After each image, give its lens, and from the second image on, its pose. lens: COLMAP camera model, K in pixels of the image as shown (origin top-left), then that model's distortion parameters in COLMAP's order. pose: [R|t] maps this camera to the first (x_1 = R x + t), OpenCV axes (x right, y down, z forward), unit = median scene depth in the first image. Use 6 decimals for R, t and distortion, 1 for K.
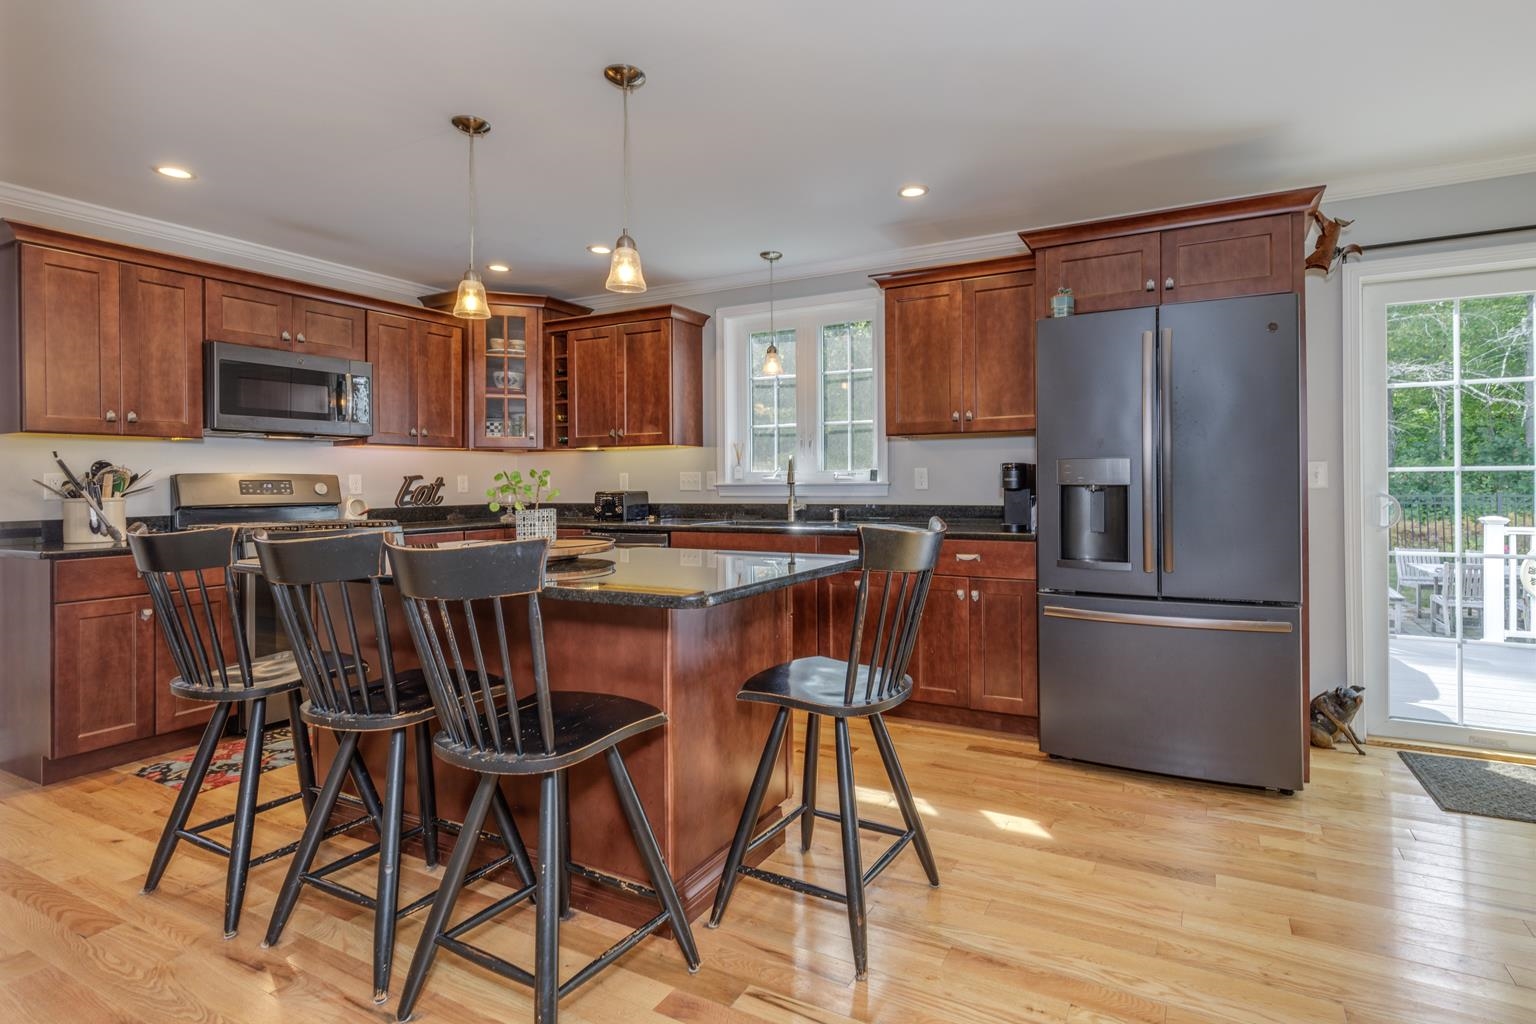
lens RADIAL K [[756.5, 0, 773.3], [0, 756.5, 478.5], [0, 0, 1]] dist [0.001078, 0.000080]
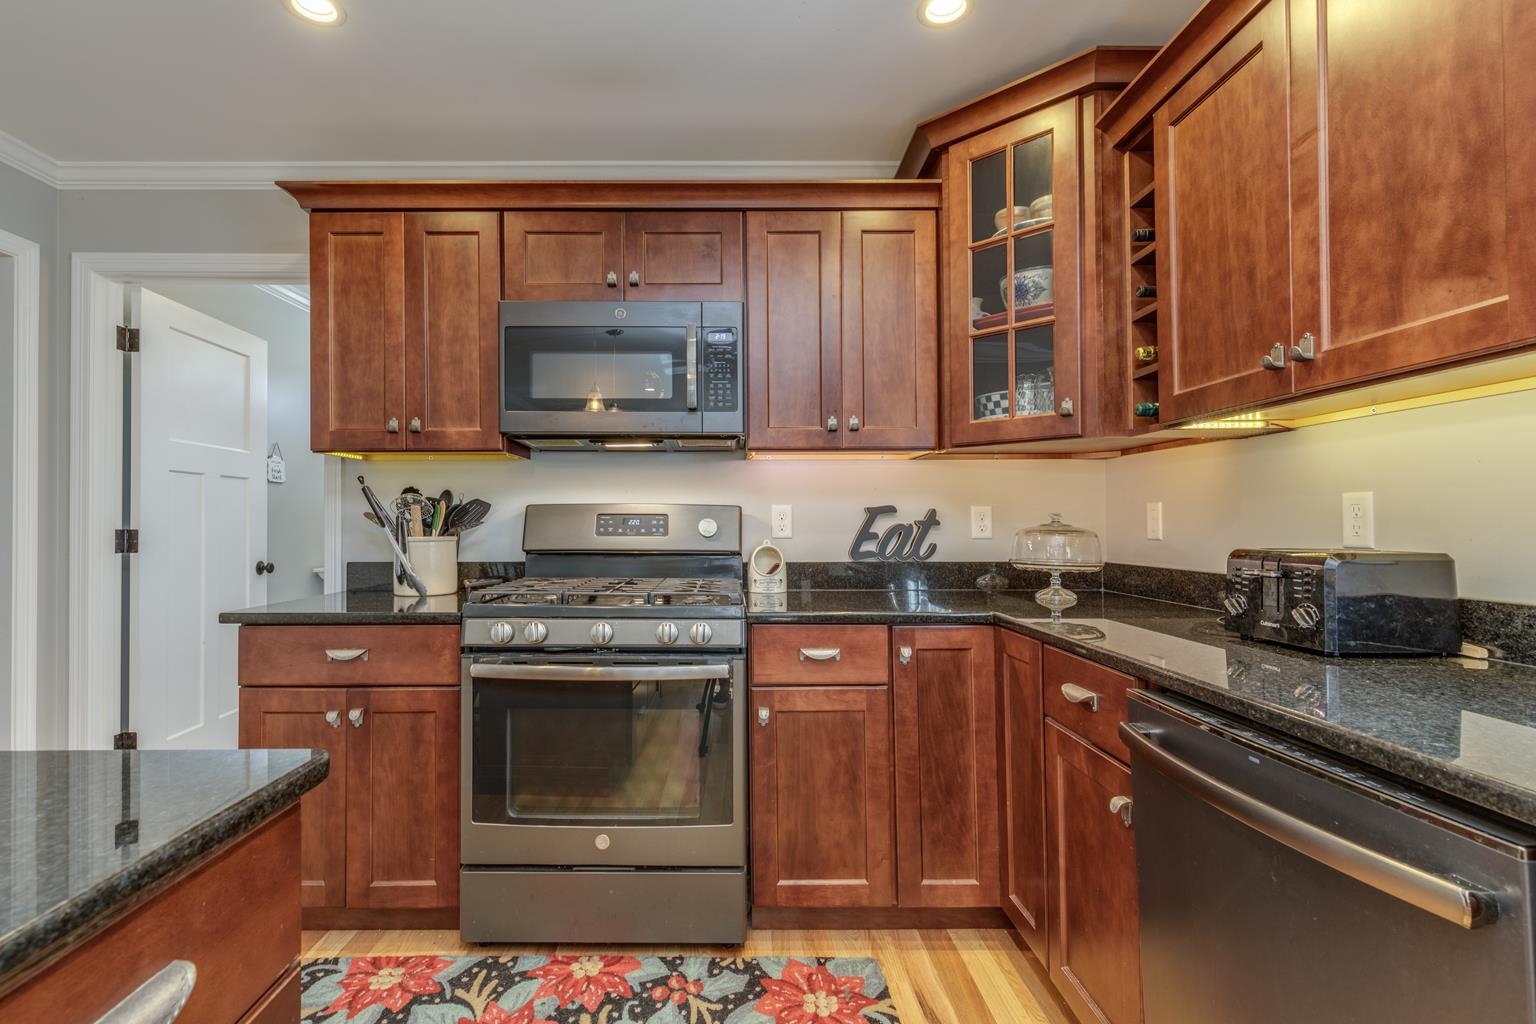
lens RADIAL K [[720.3, 0, 727.1], [0, 720.3, 509.0], [0, 0, 1]] dist [0.000701, 0.000204]
pose [[0.525876, -0.007521, -0.850528, -0.097615], [-0.000125, 0.999960, -0.008920, 0.003645], [0.850561, 0.004797, 0.525854, 0.762860]]
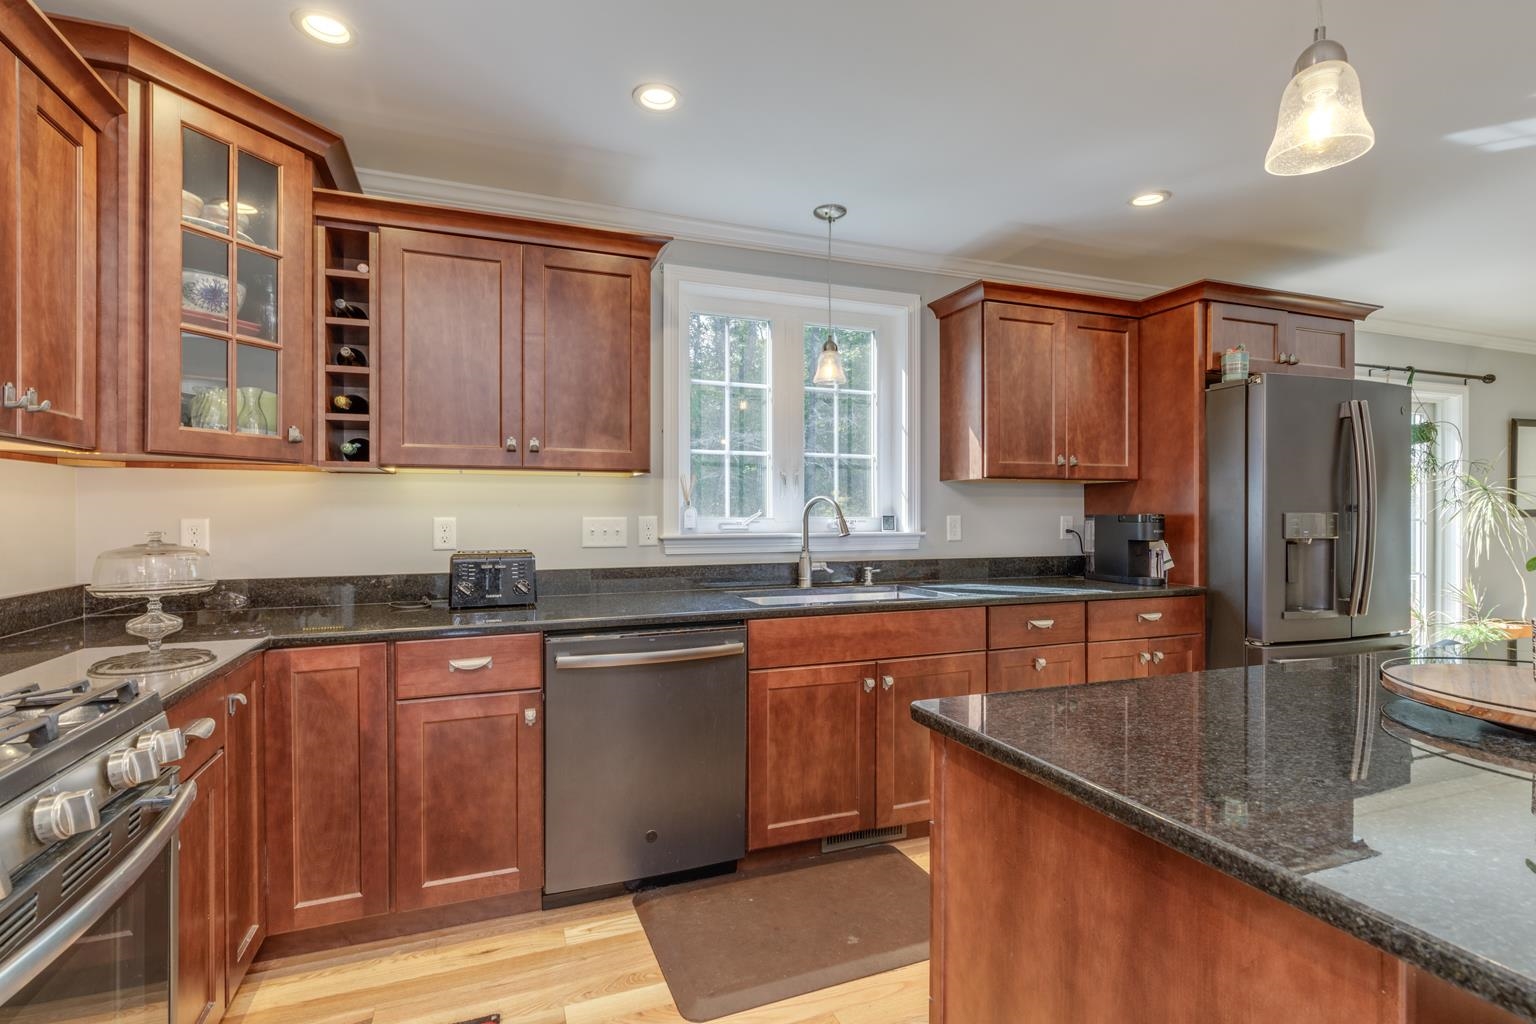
lens RADIAL K [[720.3, 0, 727.1], [0, 720.3, 509.0], [0, 0, 1]] dist [0.000701, 0.000204]
pose [[0.650079, 0.009758, 0.759804, -0.571491], [-0.006632, 0.999952, -0.007168, -0.013229], [-0.759837, -0.000379, 0.650113, 0.636351]]
